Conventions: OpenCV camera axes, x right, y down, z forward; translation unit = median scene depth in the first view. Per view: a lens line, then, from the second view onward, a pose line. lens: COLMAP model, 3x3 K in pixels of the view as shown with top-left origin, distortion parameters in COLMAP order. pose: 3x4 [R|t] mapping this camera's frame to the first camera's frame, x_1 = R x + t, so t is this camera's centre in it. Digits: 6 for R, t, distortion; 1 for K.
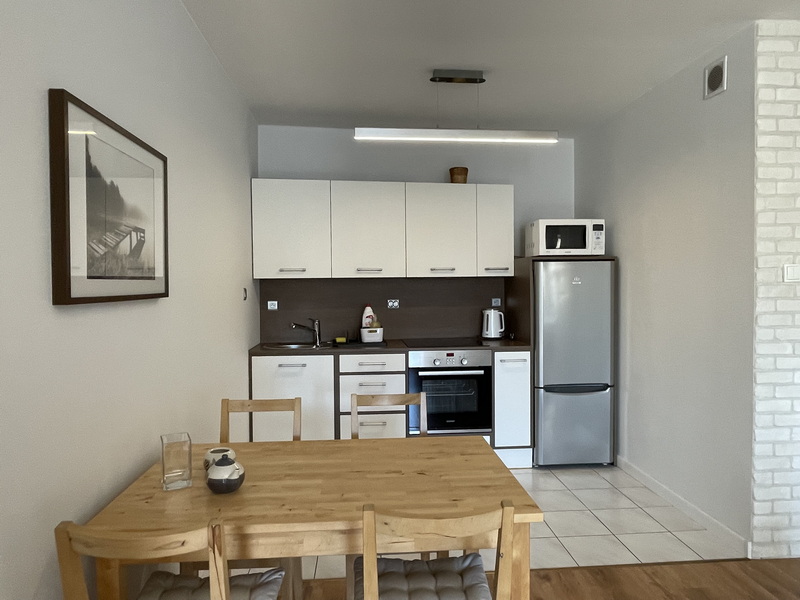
lens RADIAL K [[546.7, 0, 400.0], [0, 546.7, 300.0], [0, 0, 1]] dist [0.002304, 0.002970]
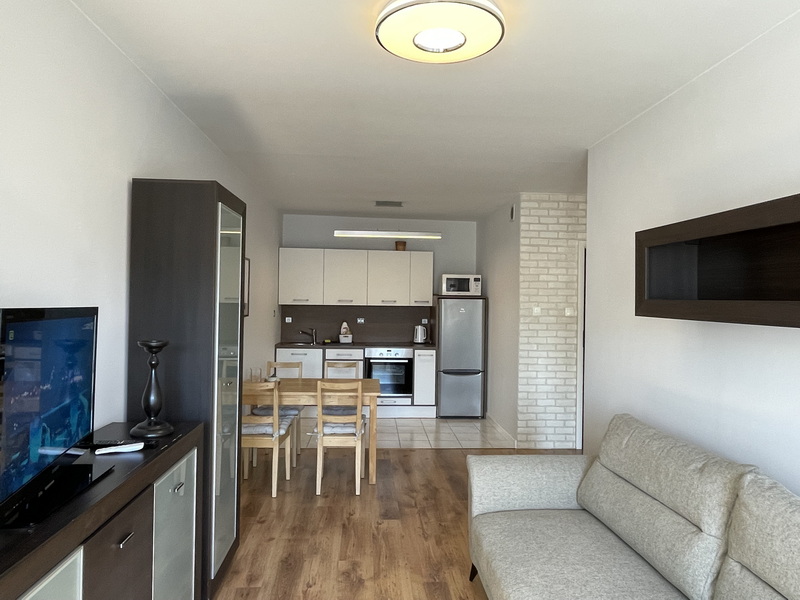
lens RADIAL K [[546.7, 0, 400.0], [0, 546.7, 300.0], [0, 0, 1]] dist [0.002304, 0.002970]
pose [[0.999532, 0.023286, -0.019834, 0.155407], [-0.023825, 0.999341, -0.027382, -0.015134], [0.019183, 0.027842, 0.999428, -0.744900]]
